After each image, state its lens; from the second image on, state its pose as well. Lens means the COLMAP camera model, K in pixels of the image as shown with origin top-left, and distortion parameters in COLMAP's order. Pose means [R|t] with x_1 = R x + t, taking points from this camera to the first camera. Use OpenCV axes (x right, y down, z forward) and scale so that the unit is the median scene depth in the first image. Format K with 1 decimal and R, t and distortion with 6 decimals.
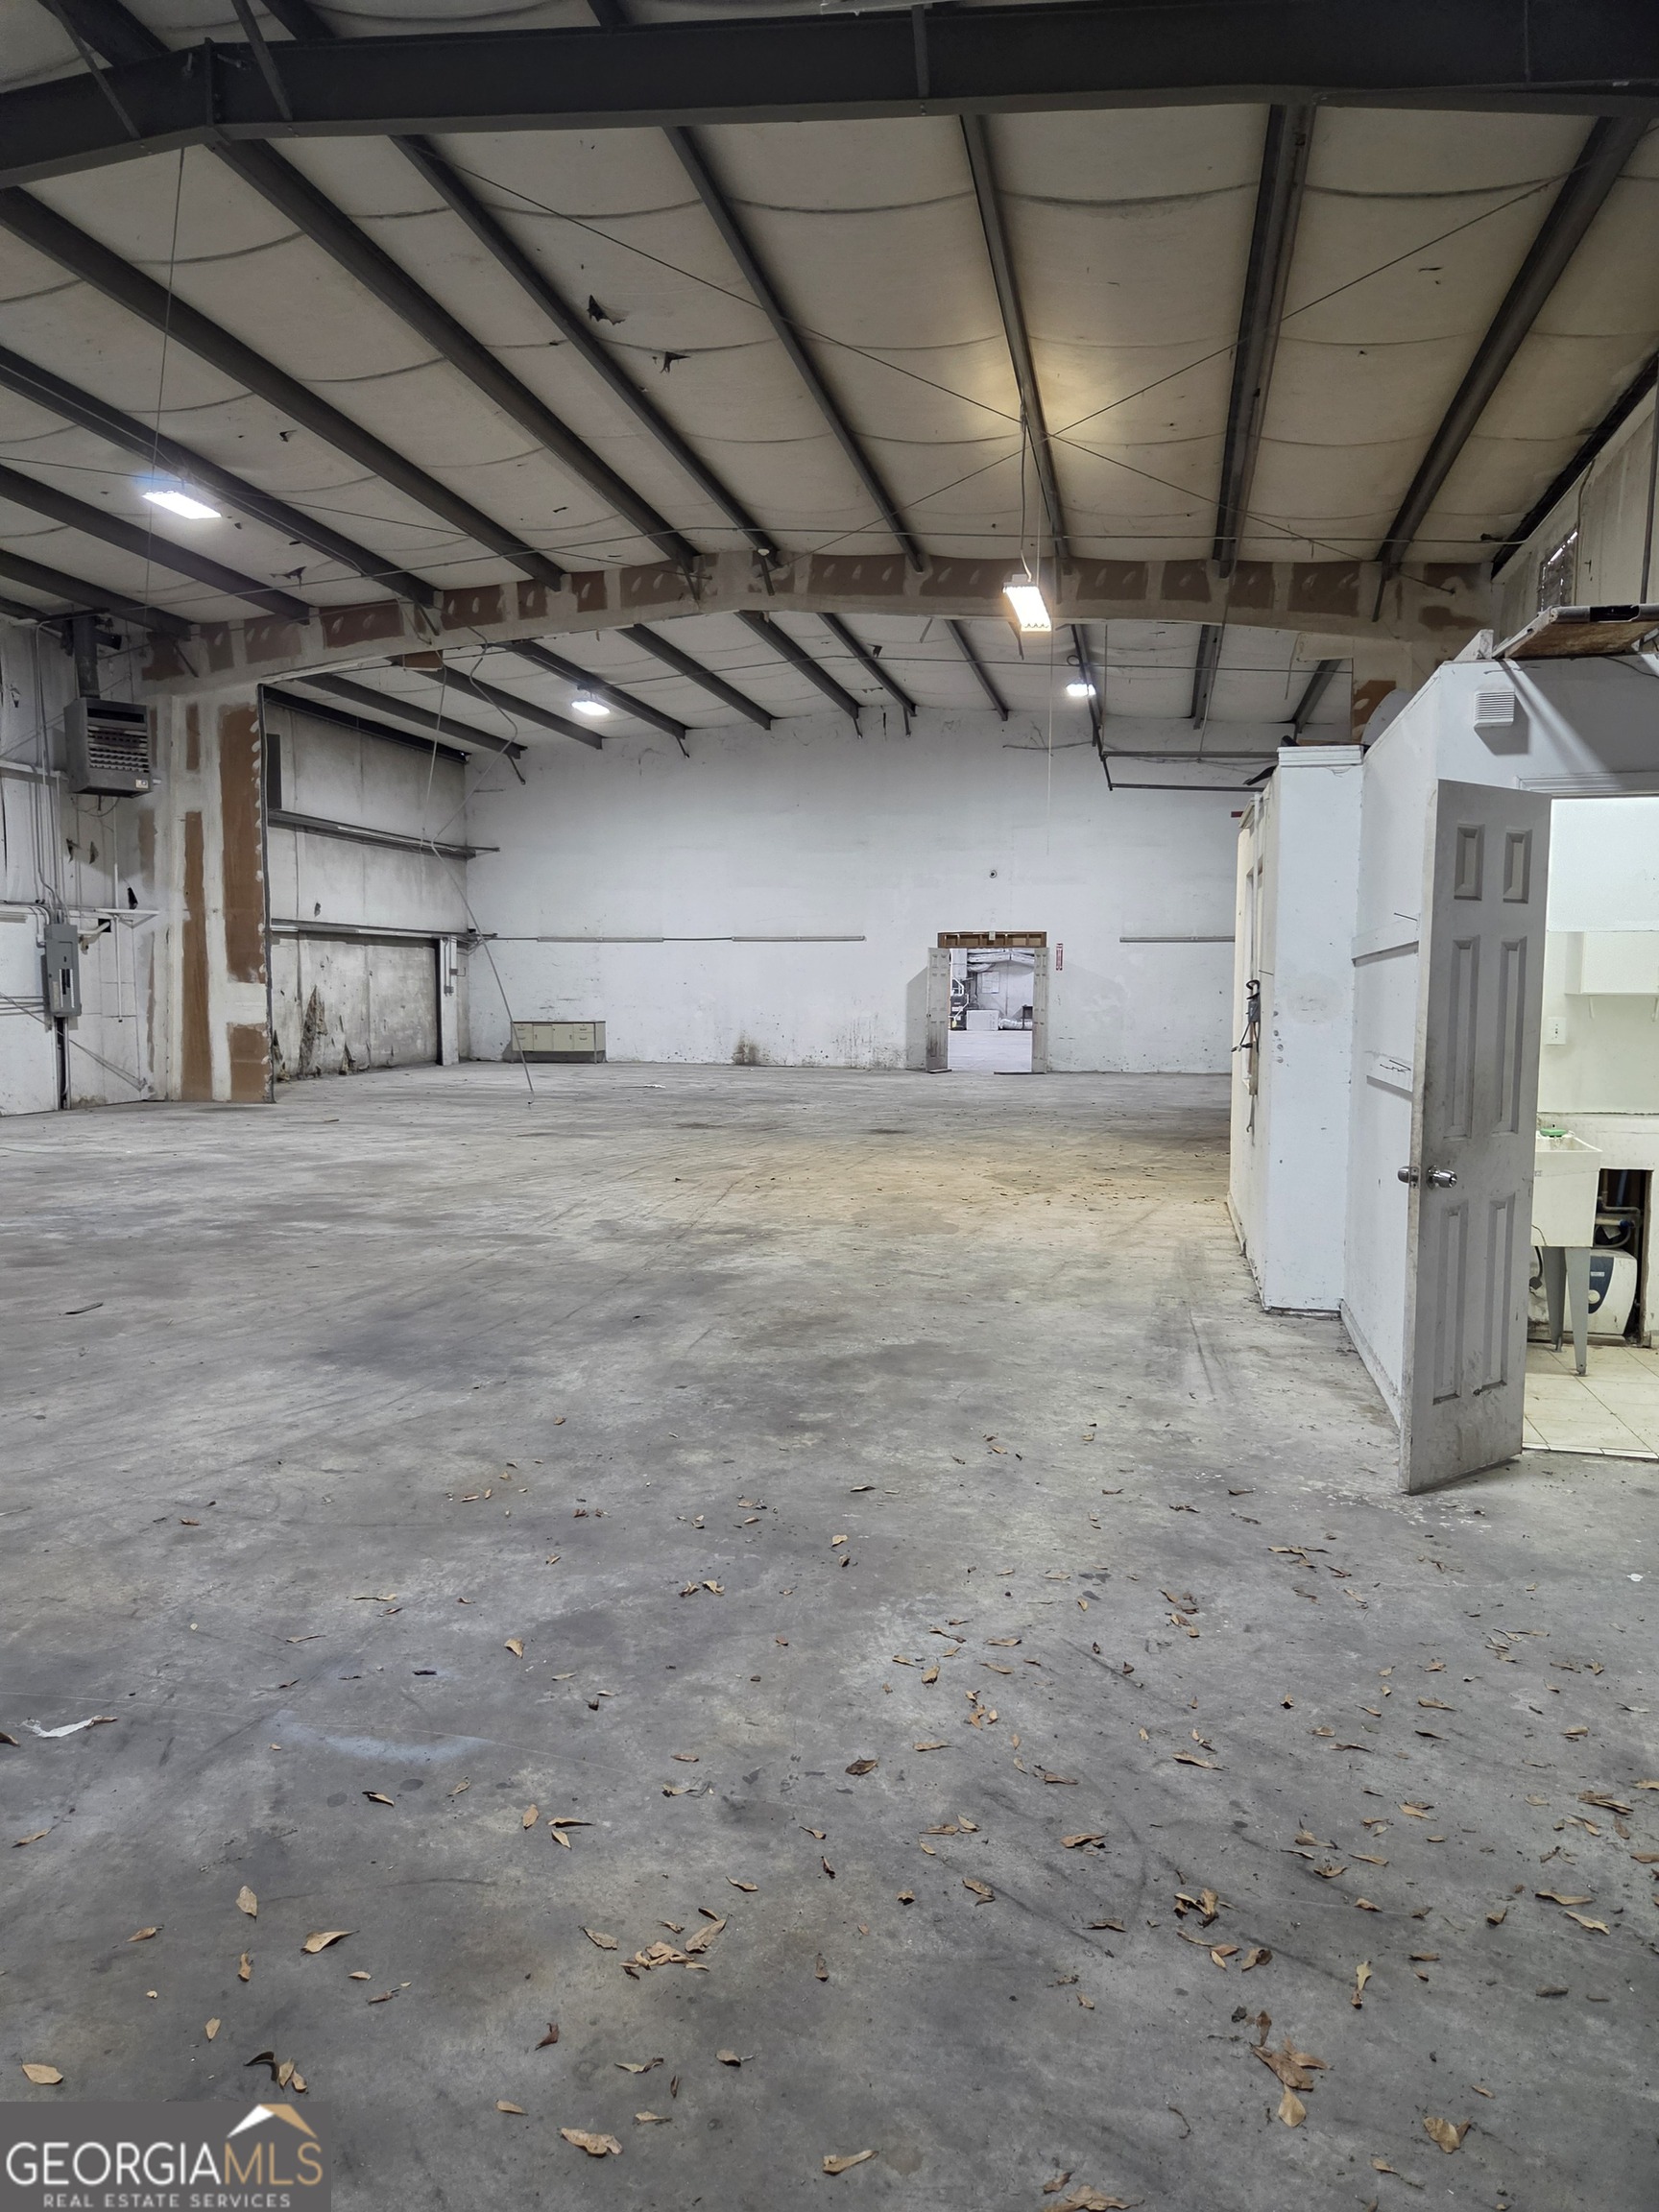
lens RADIAL K [[1484.7, 0, 815.3], [0, 1484.7, 1093.8], [0, 0, 1]] dist [0.051275, -0.044038]
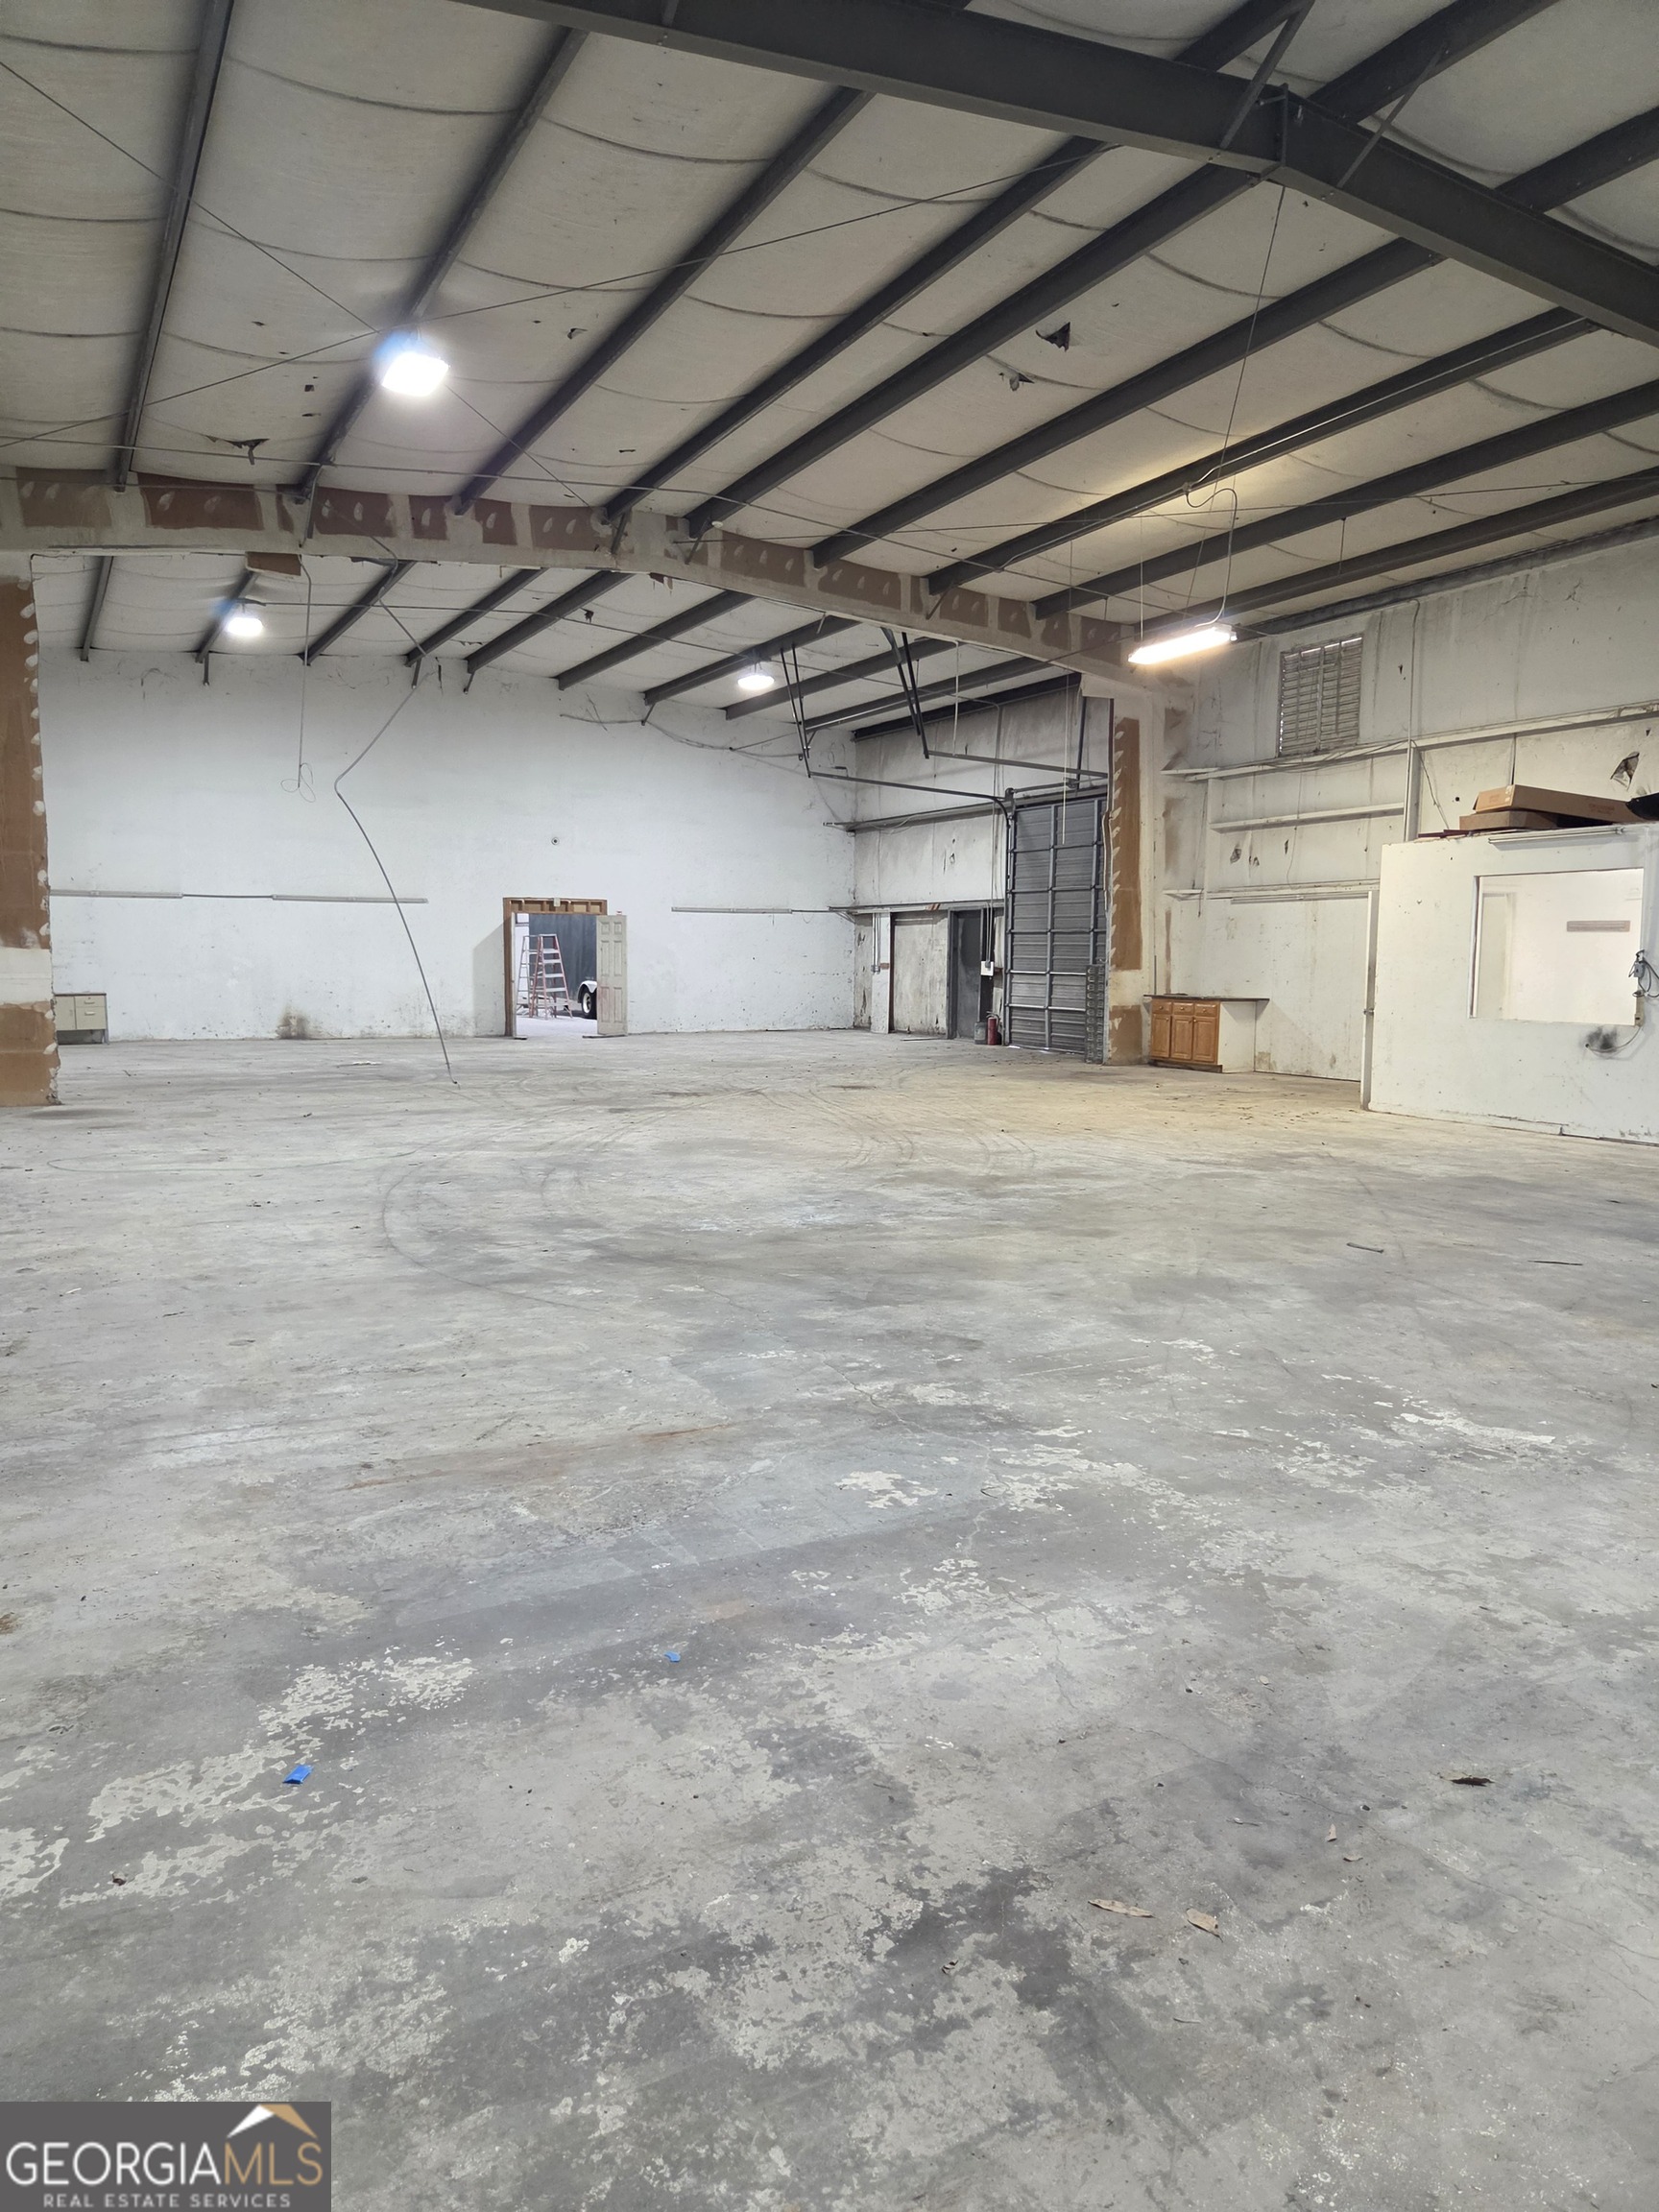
lens RADIAL K [[1484.7, 0, 825.7], [0, 1484.7, 1082.1], [0, 0, 1]] dist [0.051275, -0.044038]
pose [[0.769088, -0.052606, 0.636975, -0.561230], [0.040588, 0.998615, 0.033467, -0.015682], [-0.637853, 0.000115, 0.770158, 0.155283]]
